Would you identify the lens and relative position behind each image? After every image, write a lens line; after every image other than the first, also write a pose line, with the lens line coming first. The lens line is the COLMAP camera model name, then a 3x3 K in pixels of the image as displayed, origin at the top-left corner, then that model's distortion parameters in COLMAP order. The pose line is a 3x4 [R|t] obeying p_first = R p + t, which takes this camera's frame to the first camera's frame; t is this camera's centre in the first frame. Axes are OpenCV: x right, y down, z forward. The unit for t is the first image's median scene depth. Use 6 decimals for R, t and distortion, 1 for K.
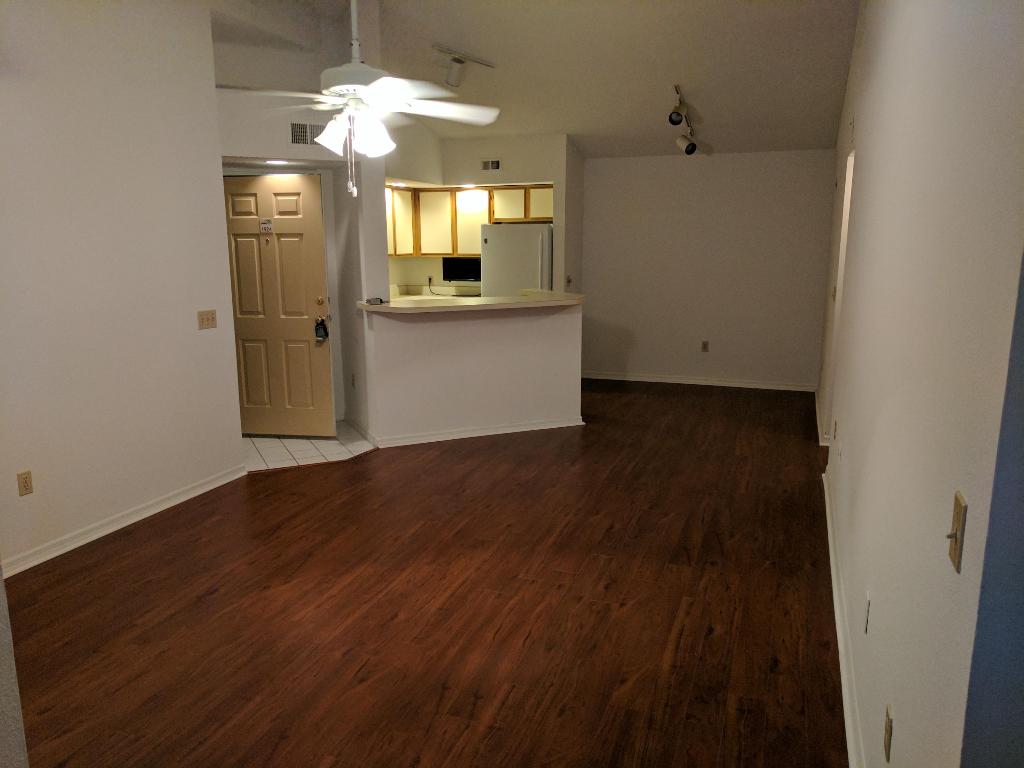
lens RADIAL K [[753.4, 0, 512.0], [0, 753.4, 384.0], [0, 0, 1]] dist [-0.000317, 0.006880]
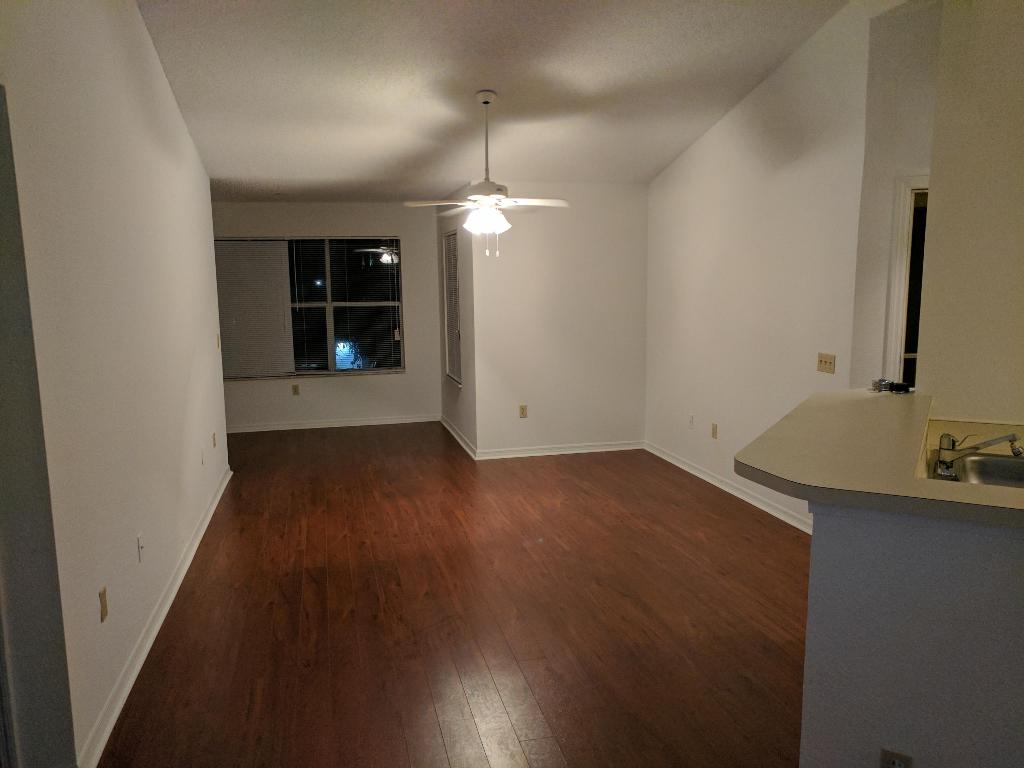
lens RADIAL K [[753.4, 0, 512.0], [0, 753.4, 384.0], [0, 0, 1]] dist [-0.000317, 0.006880]
pose [[-0.820885, 0.088145, -0.564250, 0.615201], [-0.099439, 0.950864, 0.293206, -0.398706], [0.562370, 0.296797, -0.771785, 2.022385]]
